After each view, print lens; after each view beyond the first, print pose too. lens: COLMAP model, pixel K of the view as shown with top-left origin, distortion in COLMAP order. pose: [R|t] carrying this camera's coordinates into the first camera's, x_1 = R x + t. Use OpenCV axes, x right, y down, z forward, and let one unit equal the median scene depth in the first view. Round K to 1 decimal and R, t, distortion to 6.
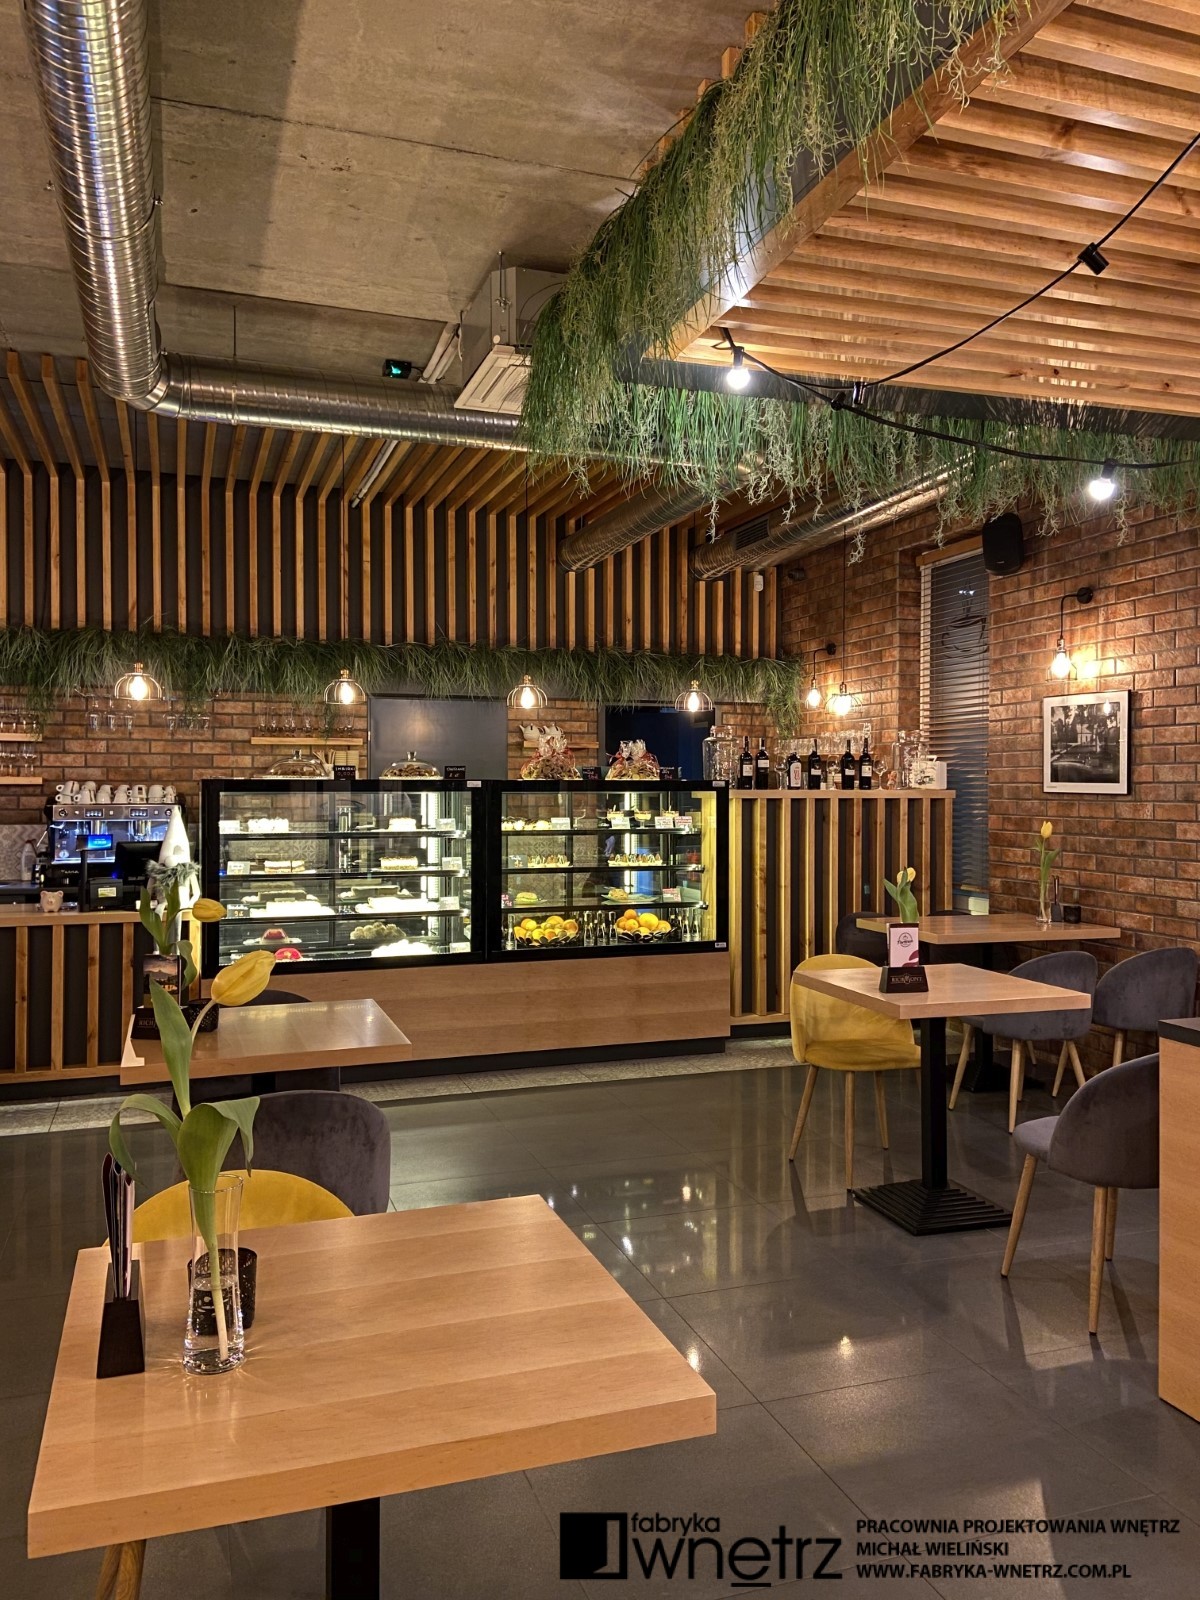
lens RADIAL K [[1200.5, 0, 600.4], [0, 1200.5, 793.9], [0, 0, 1]] dist [0.115884, -0.145771]
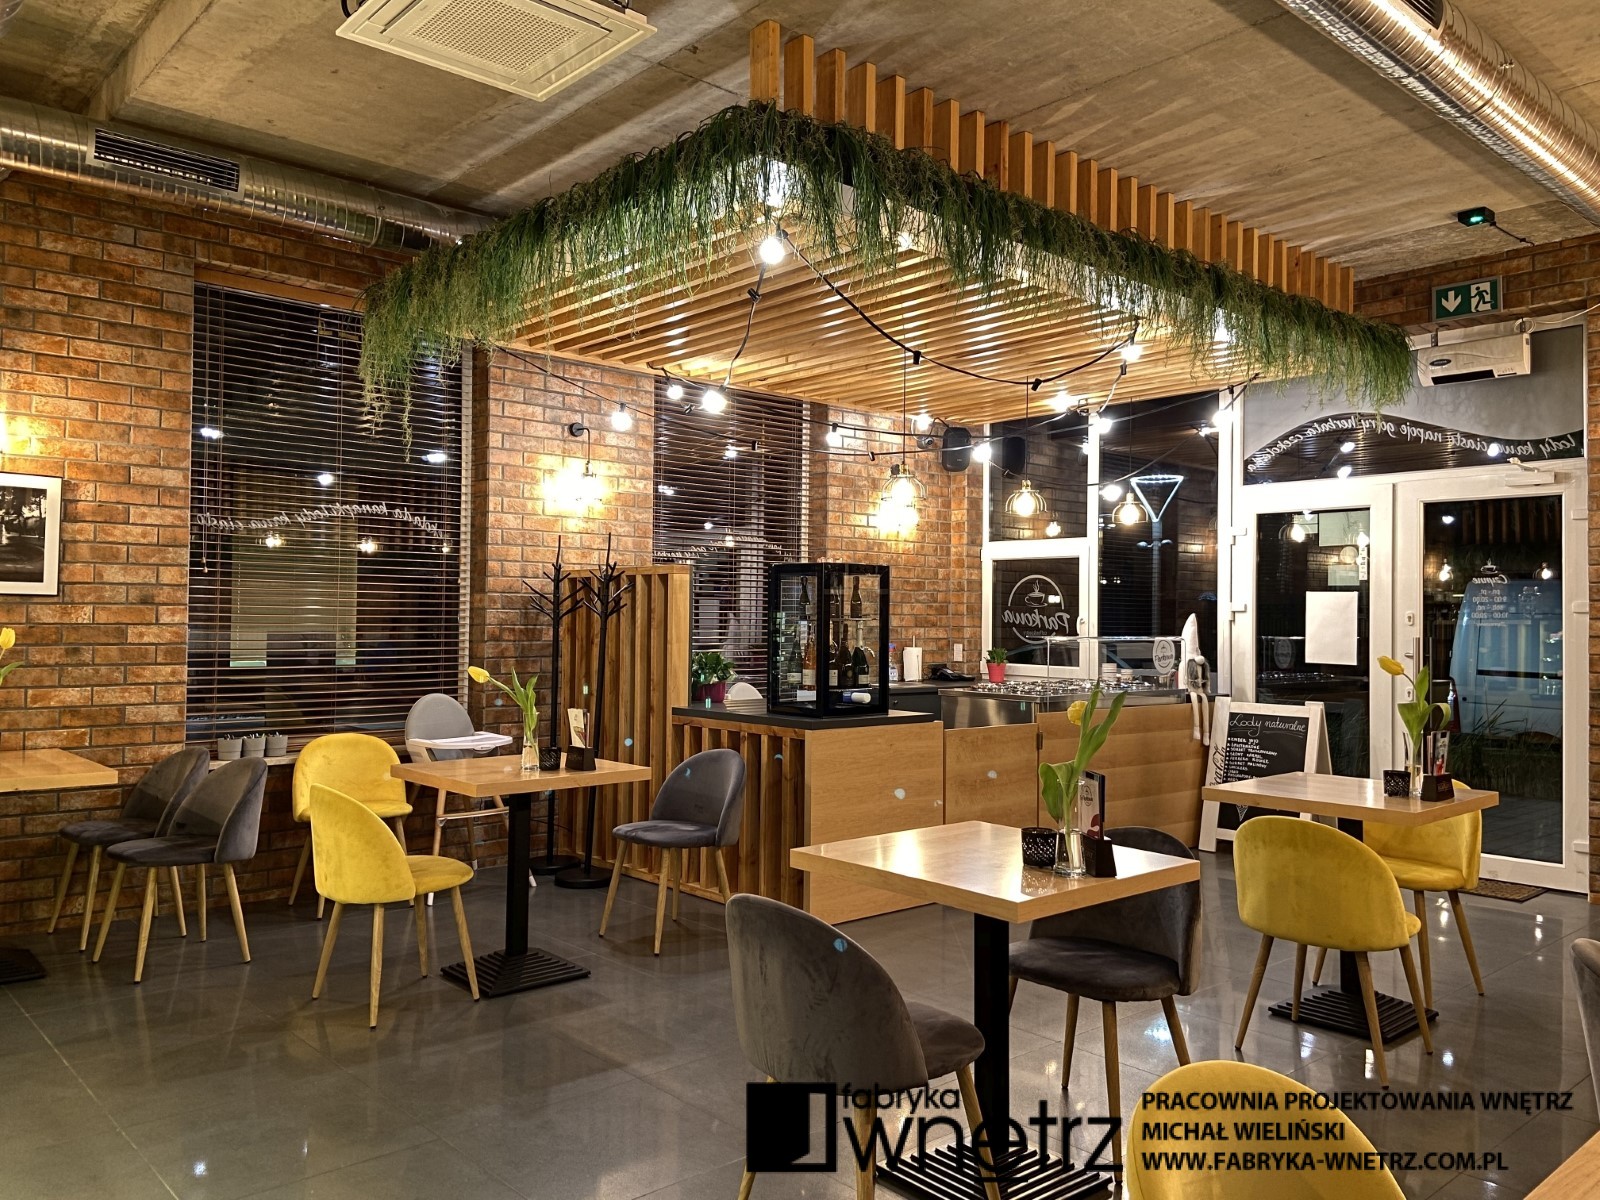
lens RADIAL K [[1200.5, 0, 803.8], [0, 1200.5, 592.5], [0, 0, 1]] dist [0.115884, -0.145771]
pose [[-0.384320, 0.008487, 0.923161, -0.528225], [-0.008570, 0.999882, -0.012760, 0.004271], [-0.923160, -0.012815, -0.384202, 0.750862]]
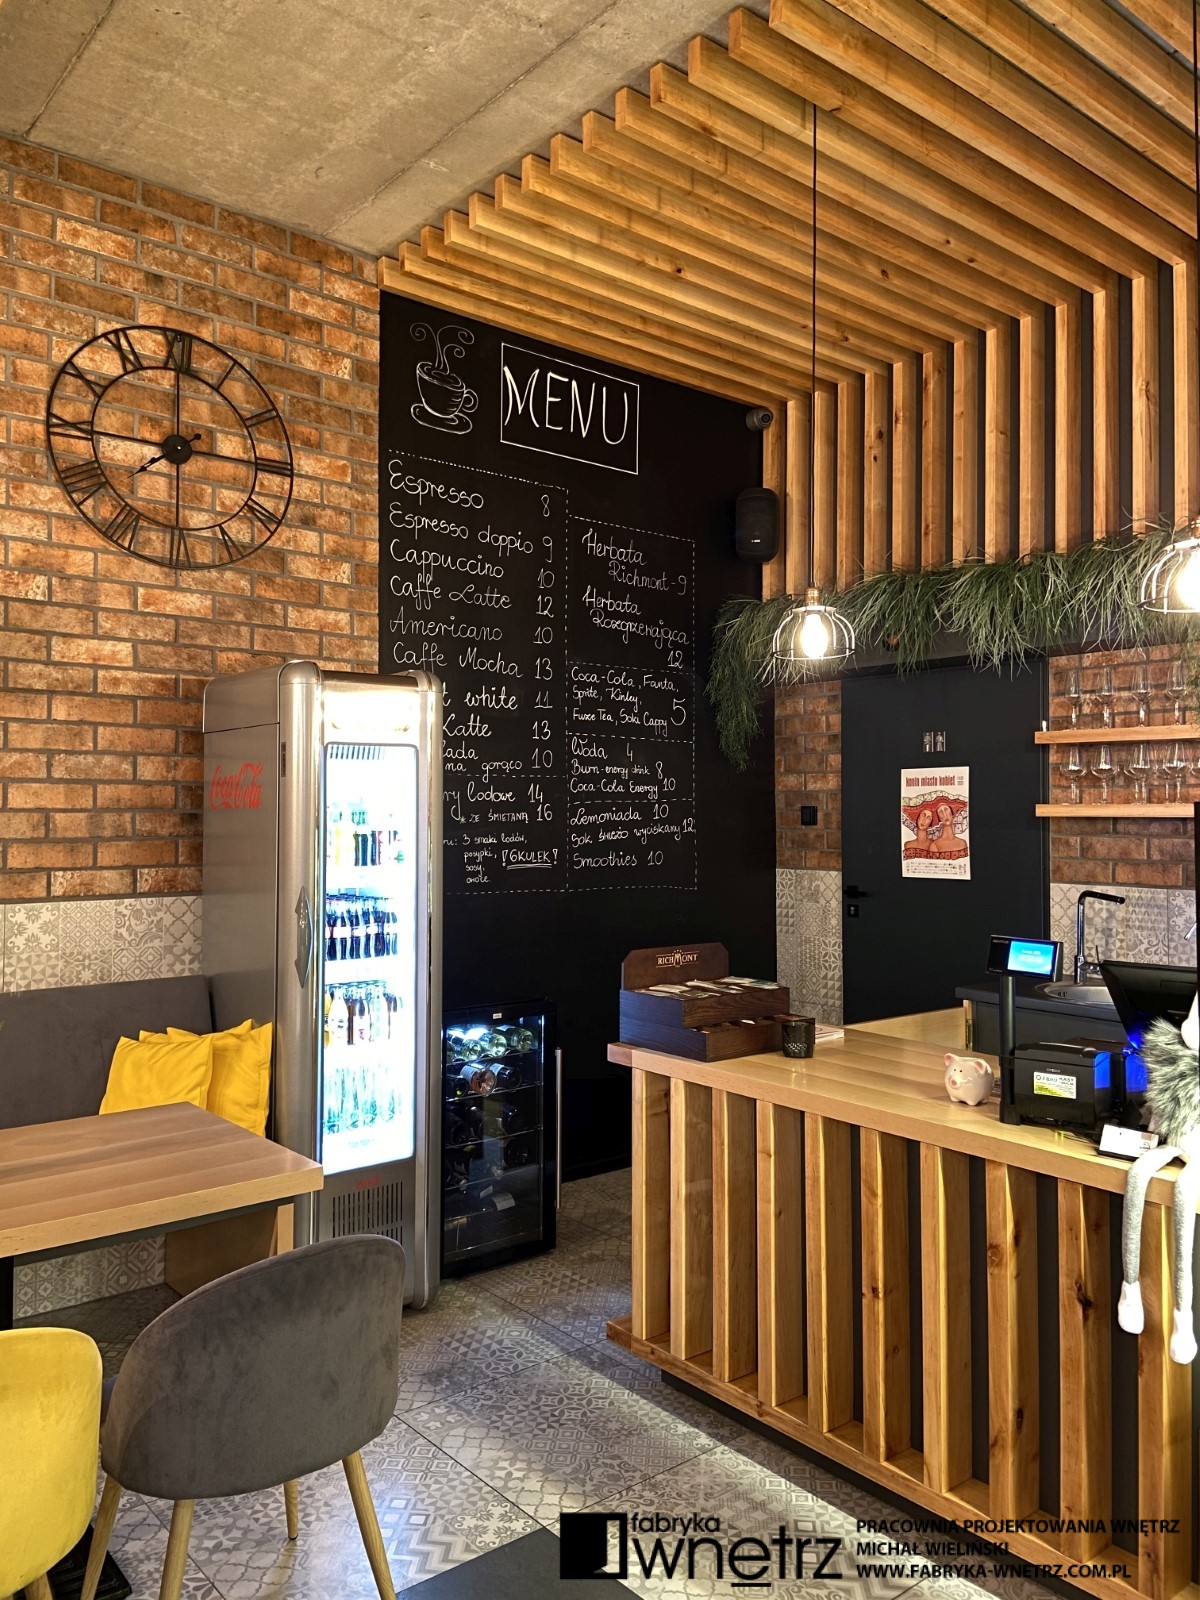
lens RADIAL K [[1200.5, 0, 602.7], [0, 1200.5, 784.8], [0, 0, 1]] dist [0.115884, -0.145771]
pose [[0.348149, -0.024501, -0.937119, -0.066709], [-0.007849, 0.999547, -0.029049, -0.005026], [0.937406, 0.017469, 0.347799, 0.633143]]
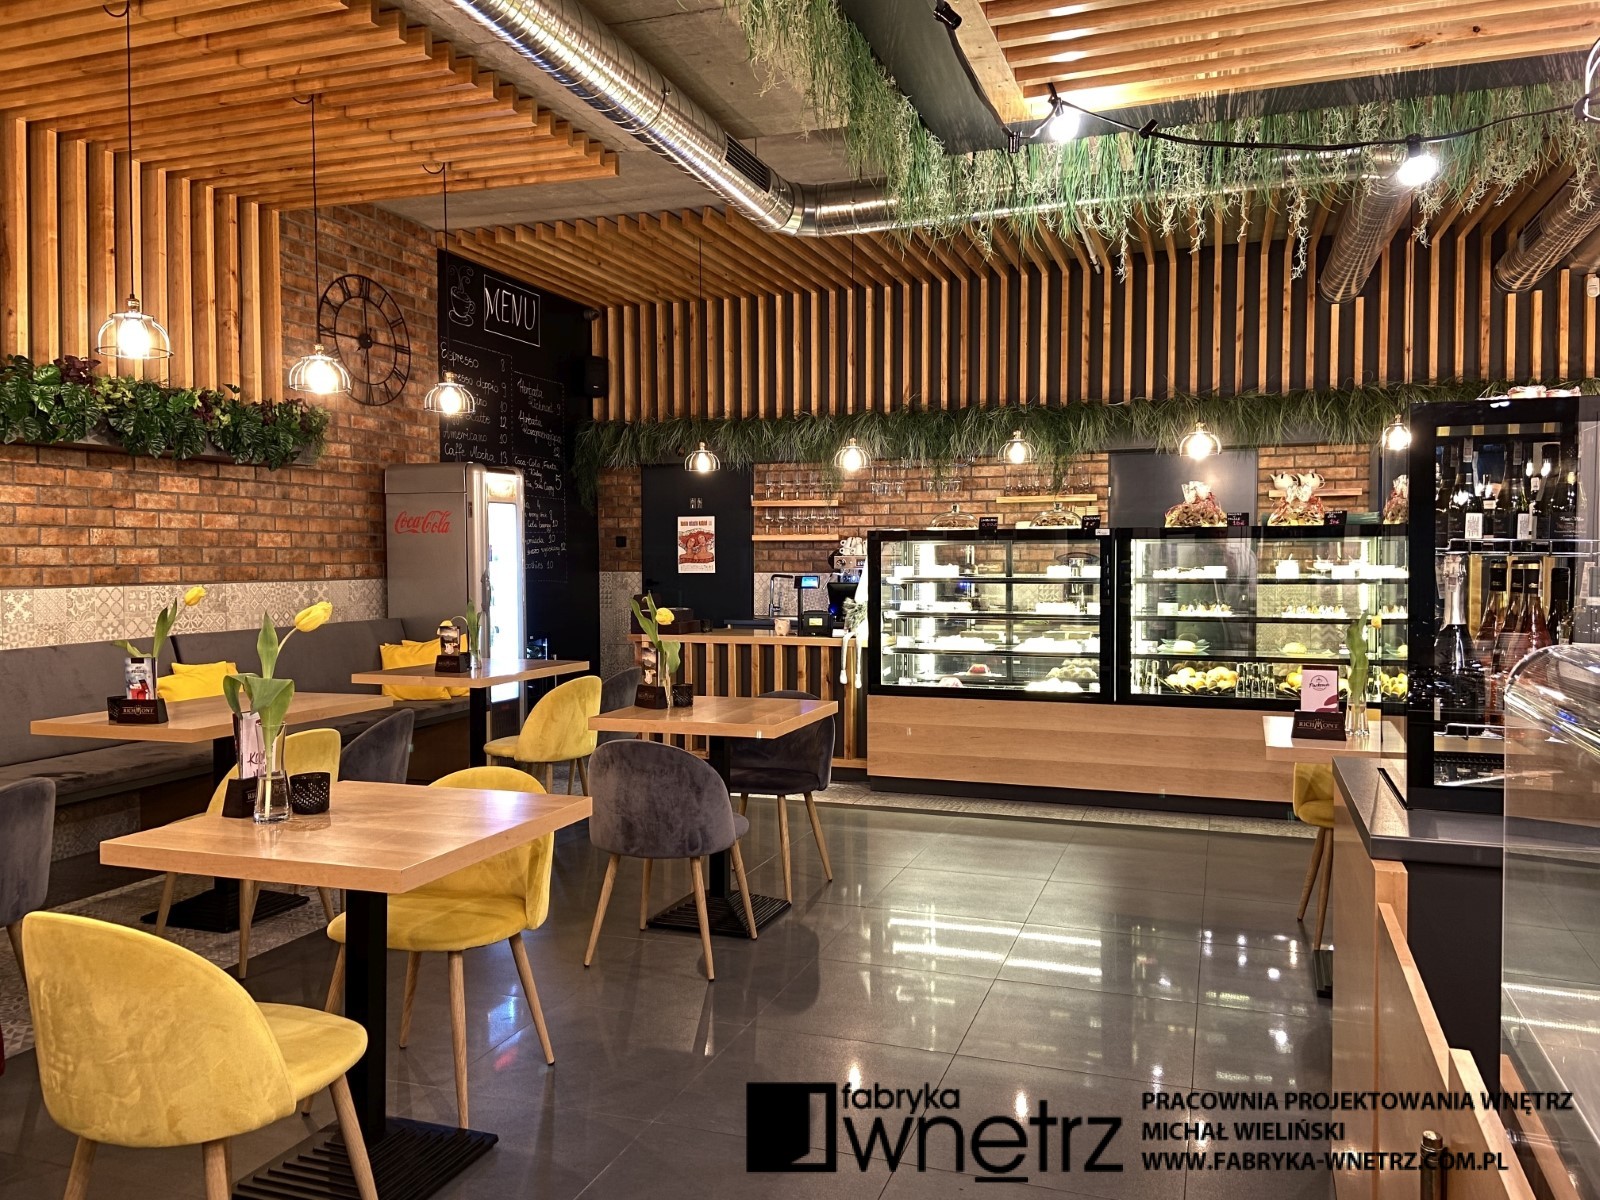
lens RADIAL K [[1200.5, 0, 804.2], [0, 1200.5, 593.4], [0, 0, 1]] dist [0.115884, -0.145771]
pose [[0.784575, 0.016751, -0.619807, 0.315162], [-0.001471, 0.999682, 0.025156, 0.017623], [0.620032, -0.018825, 0.784351, 0.014717]]
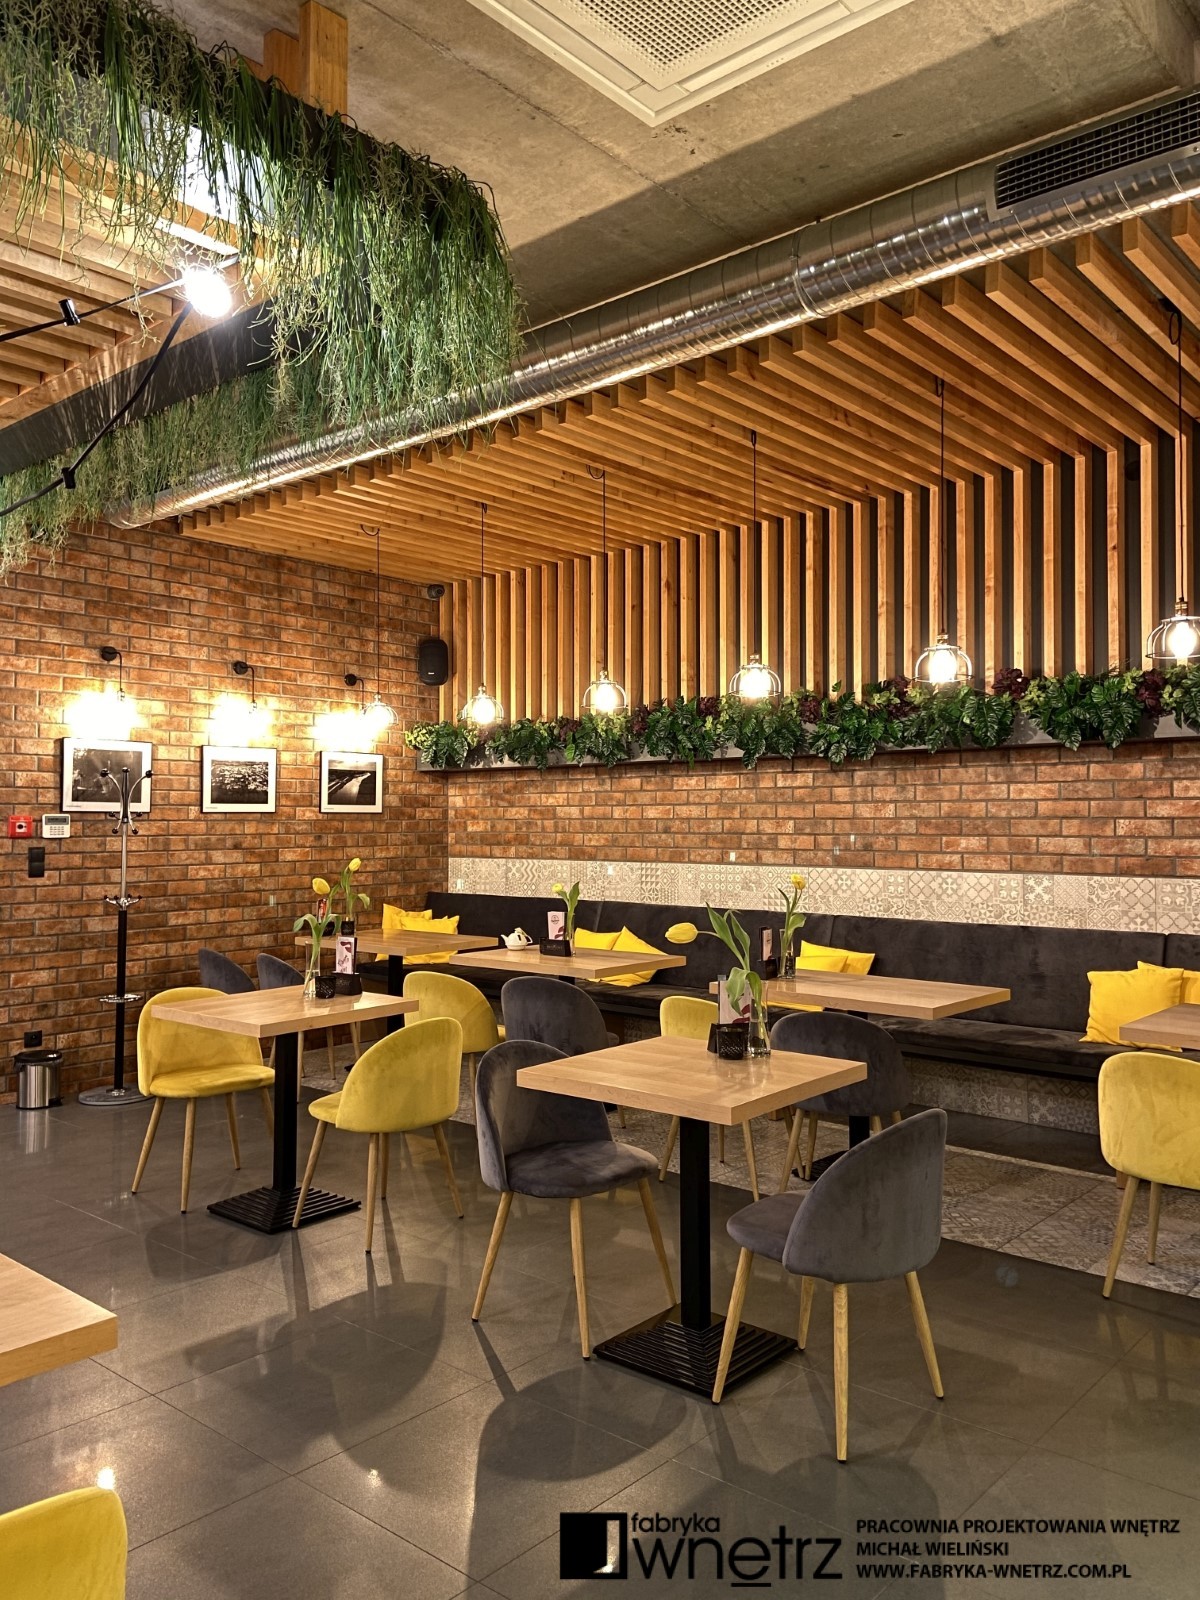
lens RADIAL K [[1200.5, 0, 607.8], [0, 1200.5, 776.7], [0, 0, 1]] dist [0.115884, -0.145771]
pose [[-0.869870, -0.019635, -0.492890, 0.142299], [-0.003962, 0.999453, -0.032821, -0.005593], [0.493265, -0.026597, -0.869472, 0.954339]]
